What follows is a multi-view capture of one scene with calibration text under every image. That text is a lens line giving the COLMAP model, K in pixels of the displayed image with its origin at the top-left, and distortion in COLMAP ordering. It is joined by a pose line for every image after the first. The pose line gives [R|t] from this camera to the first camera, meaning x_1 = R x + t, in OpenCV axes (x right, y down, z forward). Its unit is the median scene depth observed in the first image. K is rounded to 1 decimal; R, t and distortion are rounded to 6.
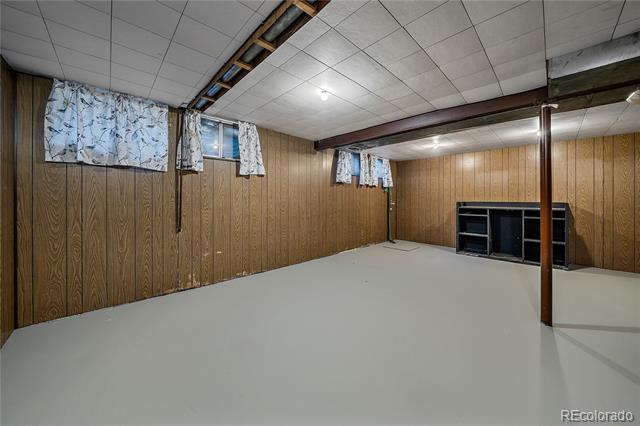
lens RADIAL K [[221.4, 0, 309.5], [0, 221.4, 199.5], [0, 0, 1]] dist [-0.009562, 0.000503]
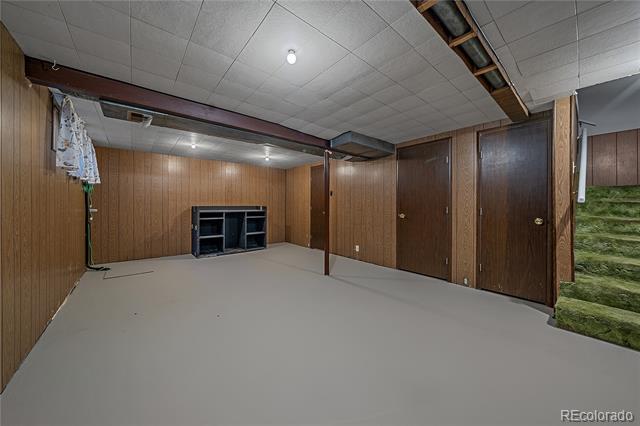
lens RADIAL K [[221.4, 0, 319.0], [0, 221.4, 207.4], [0, 0, 1]] dist [-0.009562, 0.000503]
pose [[0.054065, -0.017688, 0.998381, -0.312124], [-0.002665, 0.999837, 0.017858, -0.004289], [-0.998534, -0.003626, 0.054009, 0.433841]]
